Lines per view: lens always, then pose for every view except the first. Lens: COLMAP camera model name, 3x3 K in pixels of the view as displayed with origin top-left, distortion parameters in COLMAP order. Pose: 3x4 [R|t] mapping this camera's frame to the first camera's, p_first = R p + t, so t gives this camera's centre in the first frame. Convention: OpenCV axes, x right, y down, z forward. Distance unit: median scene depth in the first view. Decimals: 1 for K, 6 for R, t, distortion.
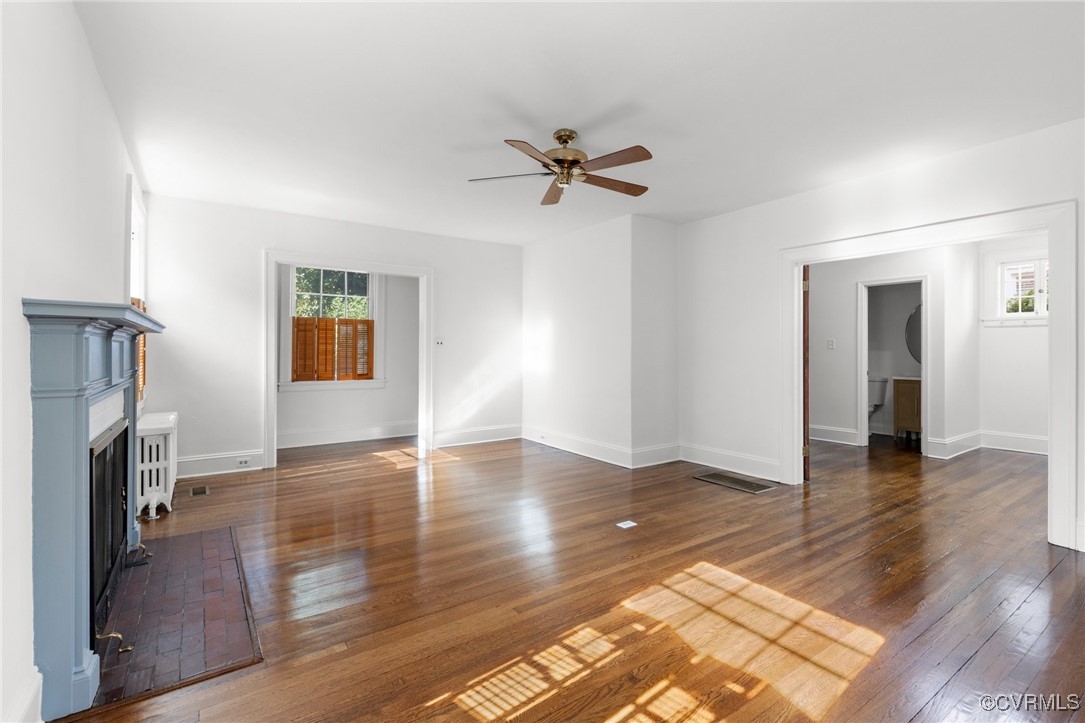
lens RADIAL K [[489.5, 0, 548.0], [0, 489.5, 353.3], [0, 0, 1]] dist [0.010826, -0.003679]
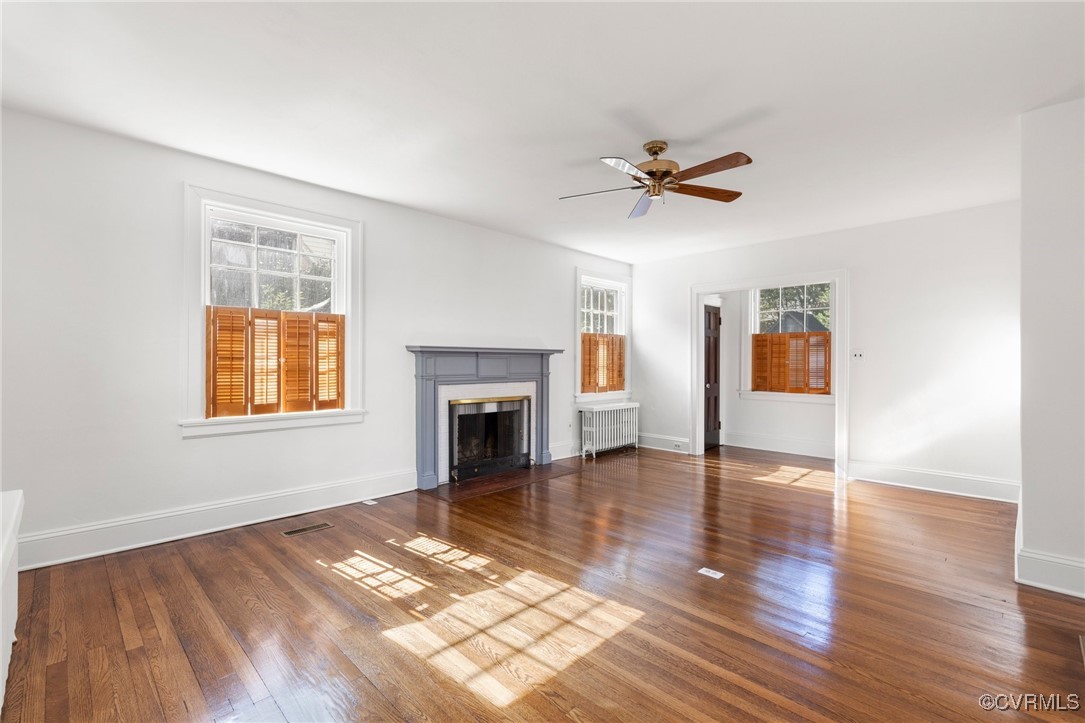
lens RADIAL K [[489.5, 0, 532.7], [0, 489.5, 360.0], [0, 0, 1]] dist [0.010826, -0.003679]
pose [[0.157826, -0.002893, -0.987463, 1.401264], [-0.009252, 0.999947, -0.004409, -0.011848], [0.987424, 0.009832, 0.157791, 0.842744]]
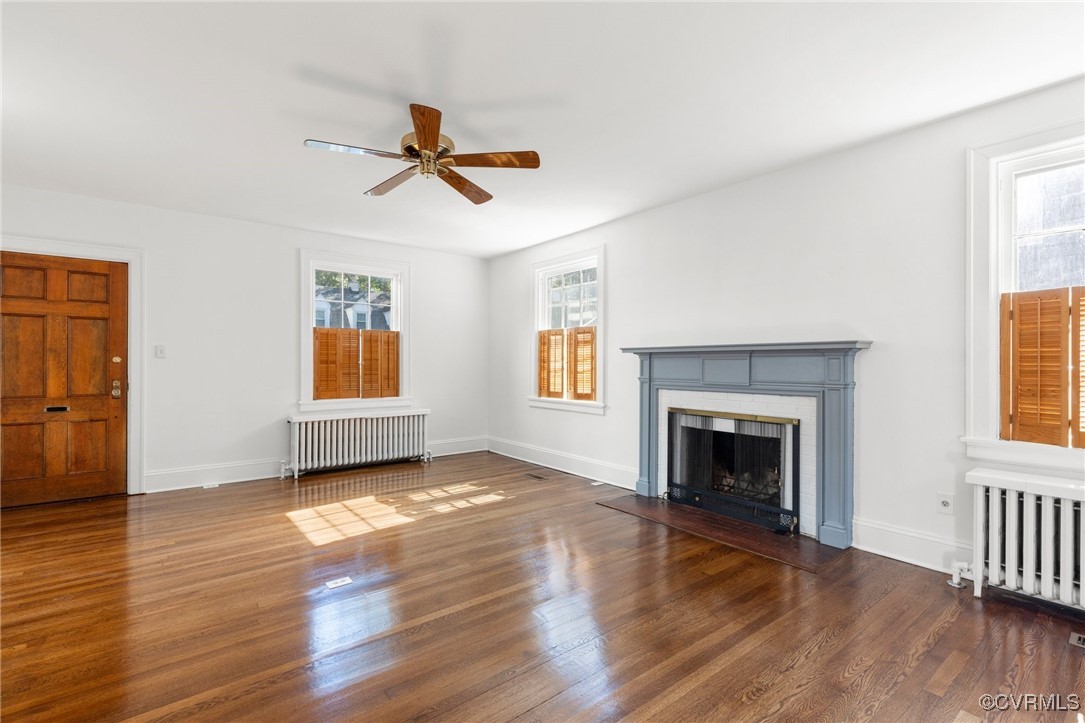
lens RADIAL K [[489.5, 0, 535.0], [0, 489.5, 361.2], [0, 0, 1]] dist [0.010826, -0.003679]
pose [[-0.998788, -0.006688, -0.048767, -0.168350], [-0.006663, 0.999978, -0.000675, -0.015460], [0.048770, -0.000349, -0.998810, 2.713954]]
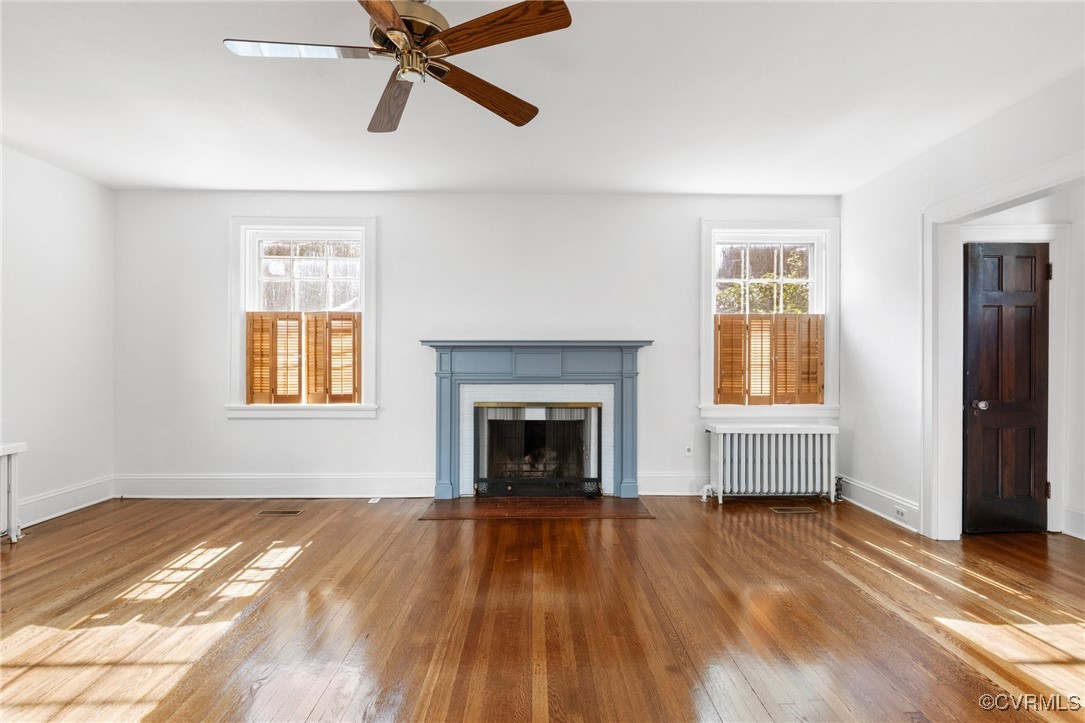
lens RADIAL K [[489.5, 0, 537.4], [0, 489.5, 359.4], [0, 0, 1]] dist [0.010826, -0.003679]
pose [[-0.565670, -0.005289, -0.824614, 0.624610], [-0.006688, 0.999976, -0.001826, -0.001671], [0.824604, 0.004482, -0.565692, 2.084401]]
